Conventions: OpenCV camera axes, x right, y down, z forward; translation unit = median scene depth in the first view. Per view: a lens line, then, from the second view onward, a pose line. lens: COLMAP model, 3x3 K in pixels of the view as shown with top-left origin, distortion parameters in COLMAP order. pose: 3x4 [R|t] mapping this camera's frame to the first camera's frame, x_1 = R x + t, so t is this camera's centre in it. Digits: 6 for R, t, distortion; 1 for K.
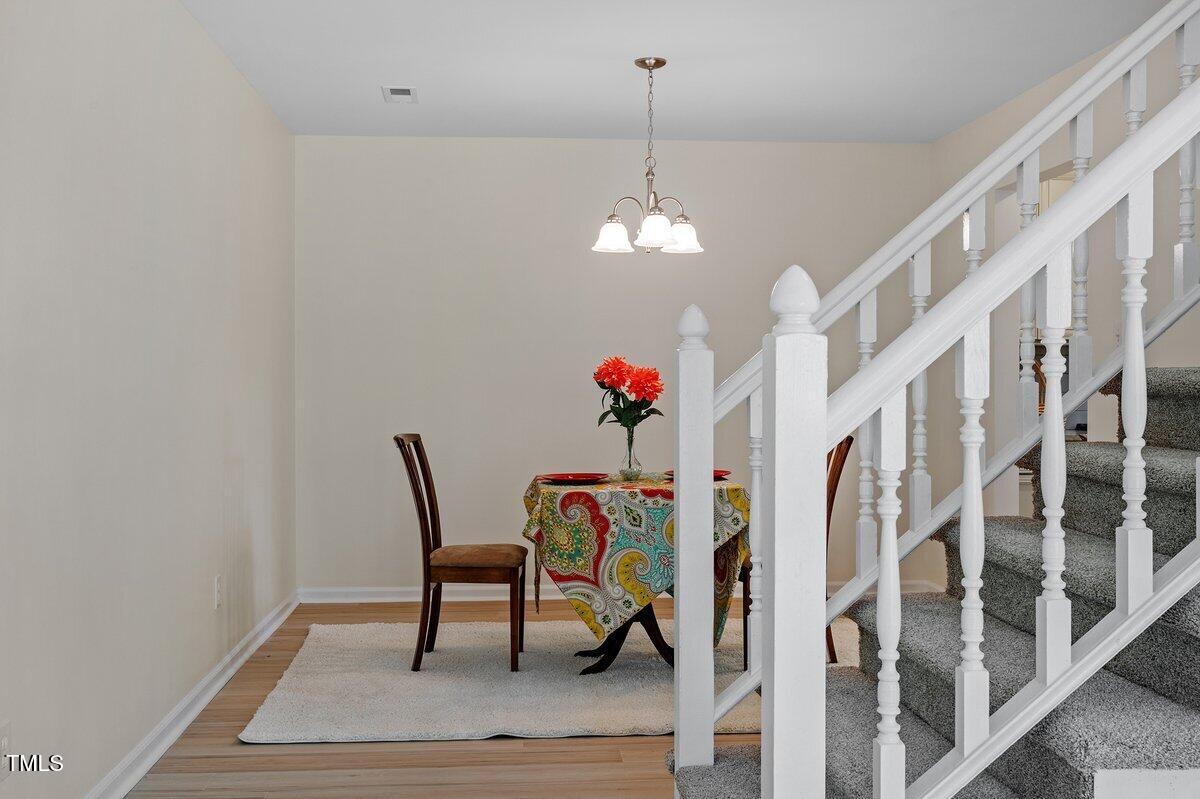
lens RADIAL K [[1241.2, 0, 600.0], [0, 1241.2, 399.5], [0, 0, 1]] dist [0.000843, -0.001907]
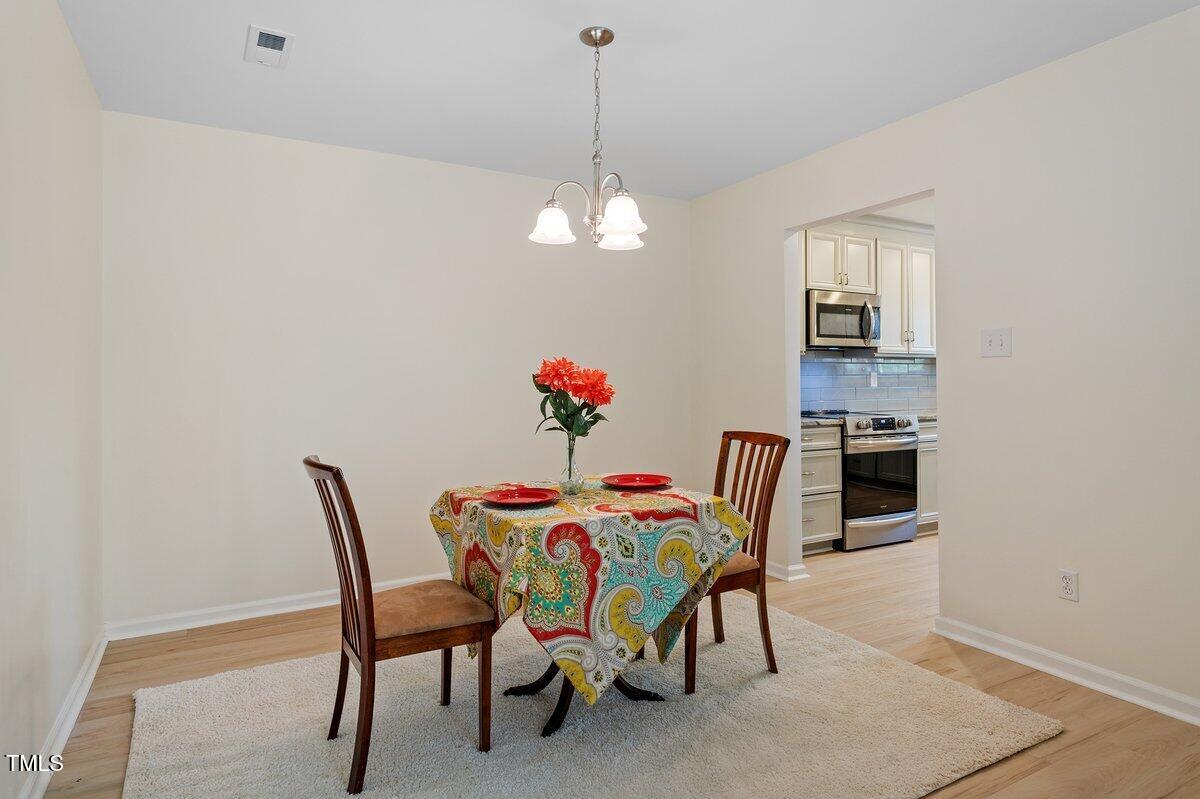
lens RADIAL K [[661.3, 0, 591.5], [0, 661.3, 380.4], [0, 0, 1]] dist [0.005290, 0.000986]
pose [[0.908482, -0.006011, 0.417880, -0.179315], [0.014762, 0.999734, -0.017712, -0.009563], [-0.417663, 0.022260, 0.908329, 0.603283]]
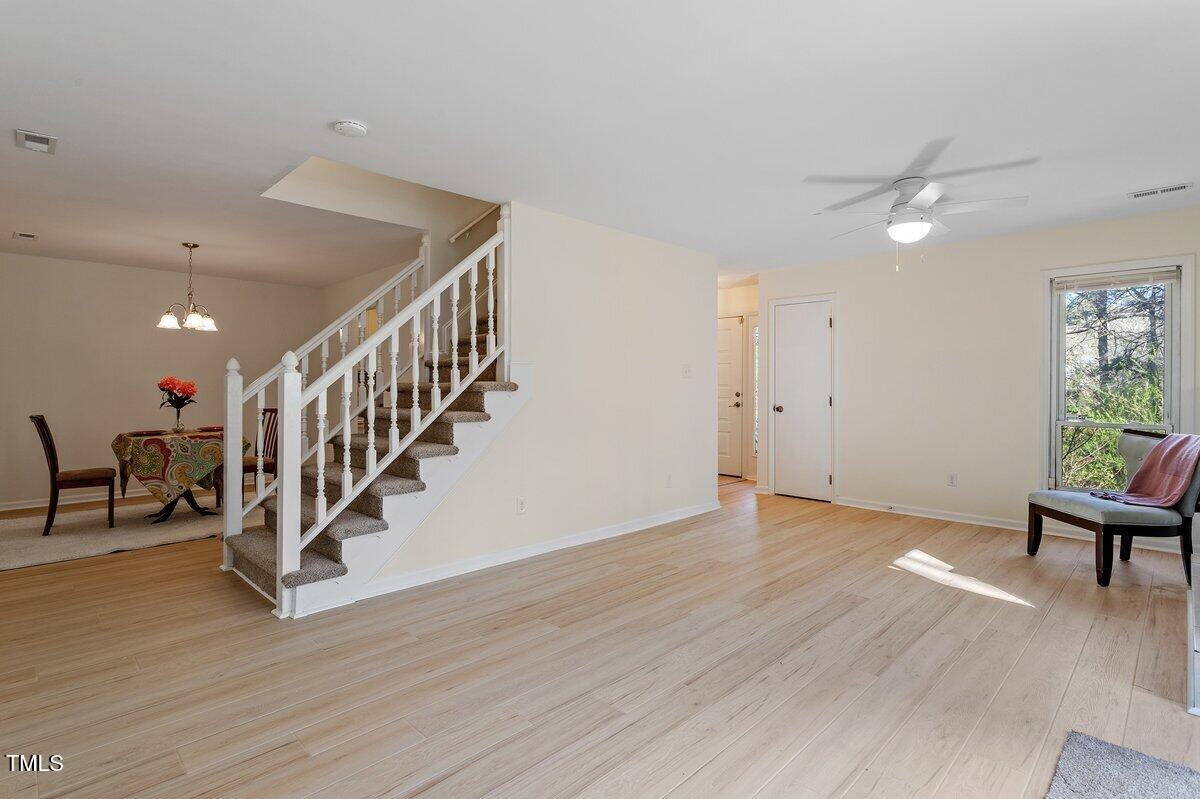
lens RADIAL K [[585.9, 0, 585.5], [0, 585.9, 383.1], [0, 0, 1]] dist [0.001972, 0.000180]
pose [[0.765637, 0.002534, 0.643267, -0.099260], [0.011092, 0.999792, -0.017140, 0.003398], [-0.643177, 0.020258, 0.765450, -0.277744]]
